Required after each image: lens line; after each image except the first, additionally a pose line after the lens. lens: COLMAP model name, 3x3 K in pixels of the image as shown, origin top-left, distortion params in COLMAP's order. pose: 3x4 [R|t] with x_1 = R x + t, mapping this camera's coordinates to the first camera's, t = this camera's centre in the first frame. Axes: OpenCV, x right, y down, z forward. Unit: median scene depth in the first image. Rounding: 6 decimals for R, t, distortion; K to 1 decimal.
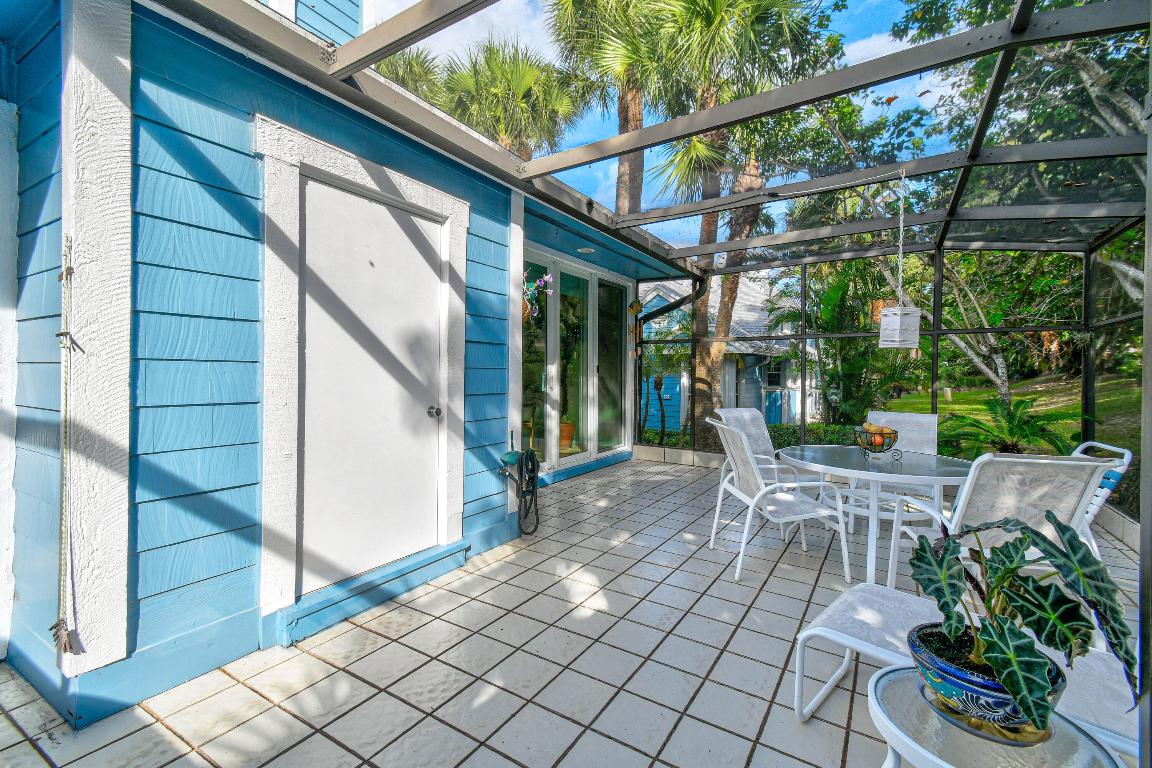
lens RADIAL K [[513.2, 0, 576.0], [0, 513.2, 375.9], [0, 0, 1]] dist [0.009764, 0.000316]
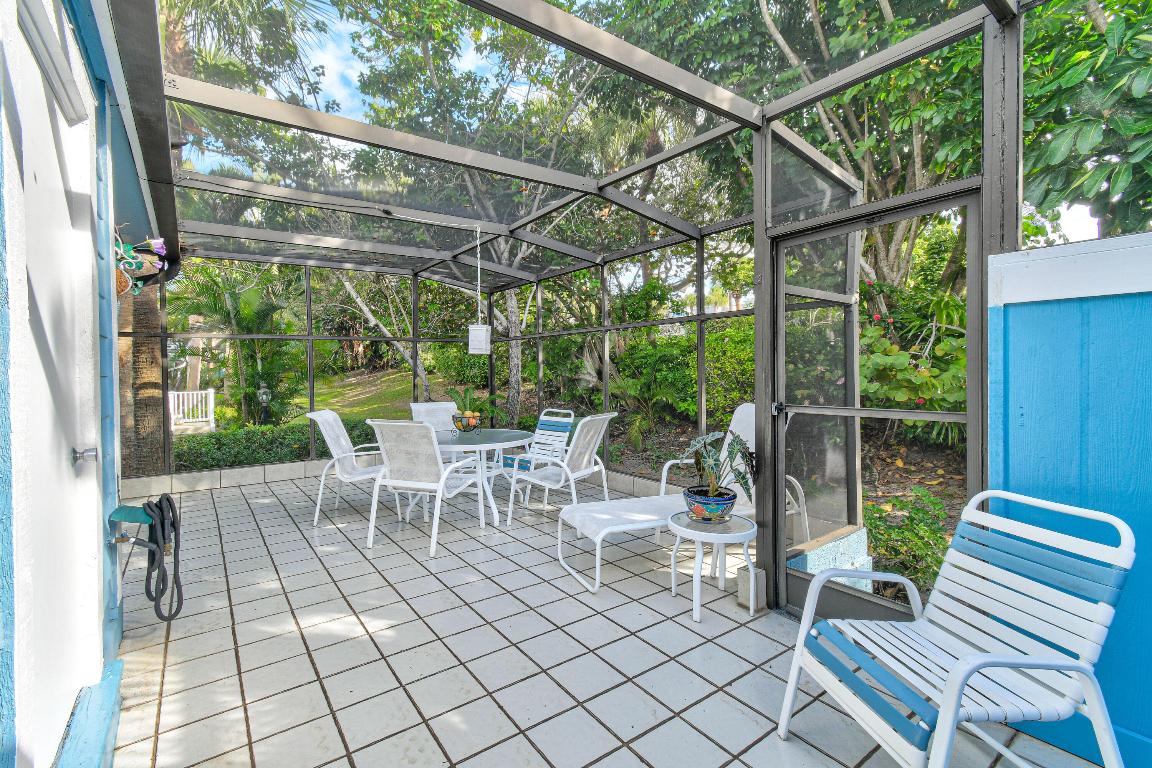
lens RADIAL K [[513.2, 0, 576.0], [0, 513.2, 375.9], [0, 0, 1]] dist [0.009764, 0.000316]
pose [[0.352053, -0.025592, 0.935630, -0.601745], [0.020447, 0.999598, 0.019648, -0.018217], [-0.935757, 0.012213, 0.352434, 0.279534]]
